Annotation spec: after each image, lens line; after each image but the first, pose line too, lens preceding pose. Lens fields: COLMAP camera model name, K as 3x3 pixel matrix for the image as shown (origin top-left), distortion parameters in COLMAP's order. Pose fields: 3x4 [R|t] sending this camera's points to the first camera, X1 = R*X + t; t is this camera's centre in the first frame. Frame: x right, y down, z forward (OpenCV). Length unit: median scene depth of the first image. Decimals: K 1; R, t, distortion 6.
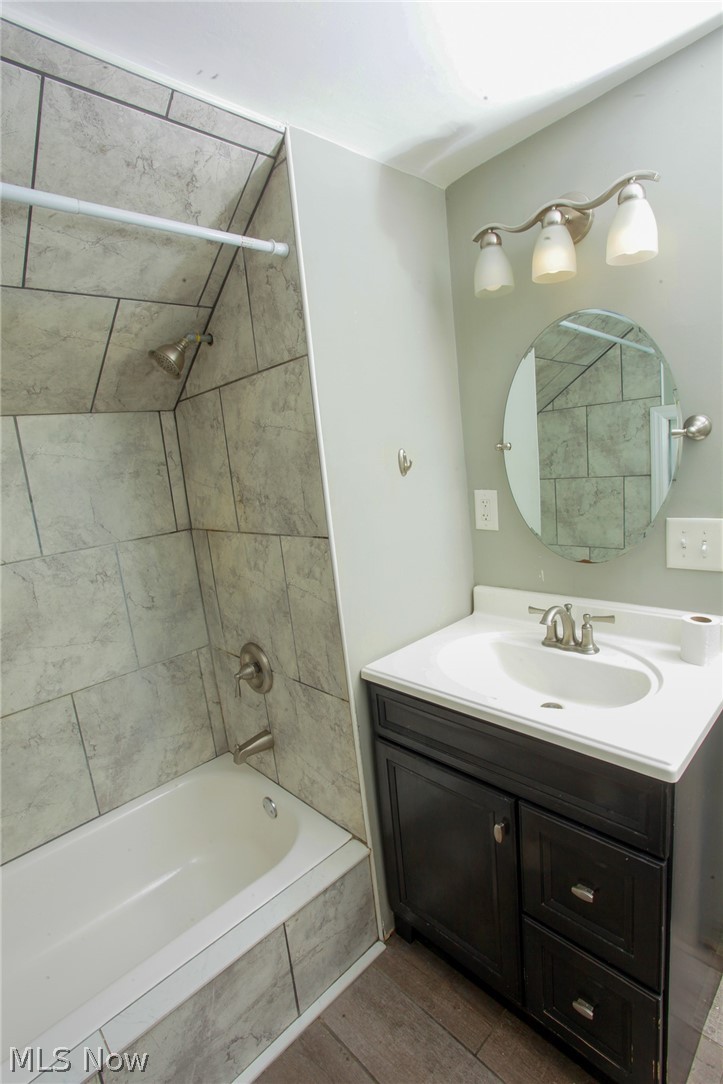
lens RADIAL K [[535.4, 0, 387.8], [0, 535.4, 553.0], [0, 0, 1]] dist [-0.000154, 0.017554]
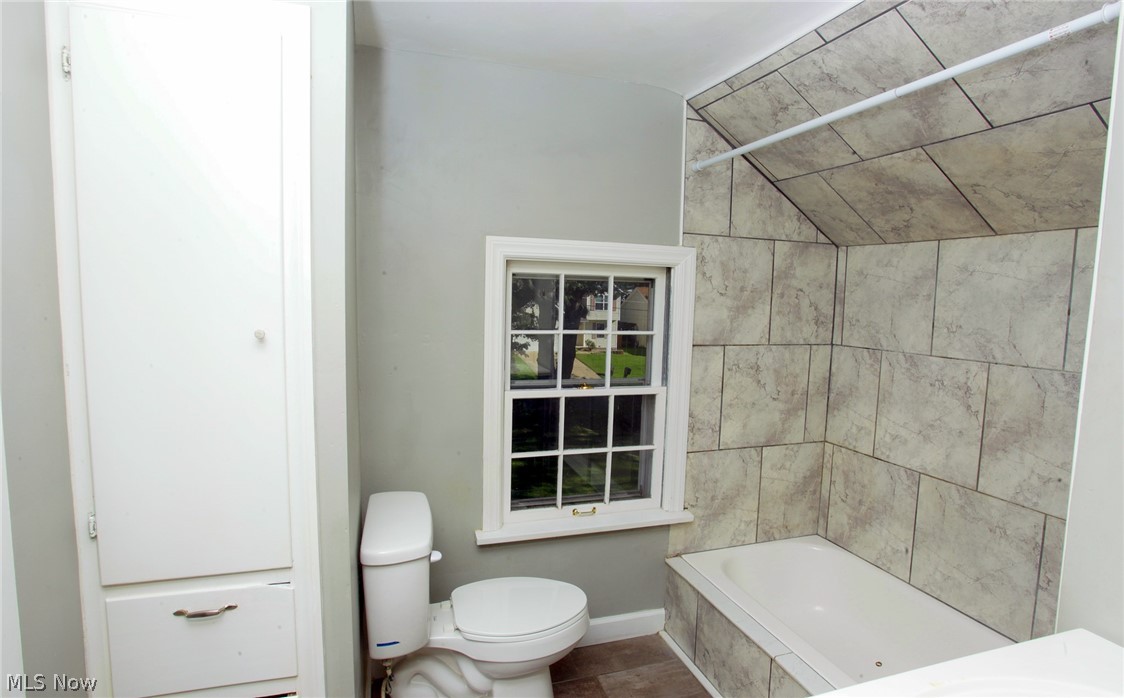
lens RADIAL K [[582.2, 0, 562.0], [0, 582.2, 349.0], [0, 0, 1]] dist [-0.000429, -0.000081]
pose [[-0.433936, 0.191931, -0.880263, 0.810003], [-0.136137, 0.951858, 0.274652, -0.236183], [0.890599, 0.239017, -0.386916, 0.702168]]
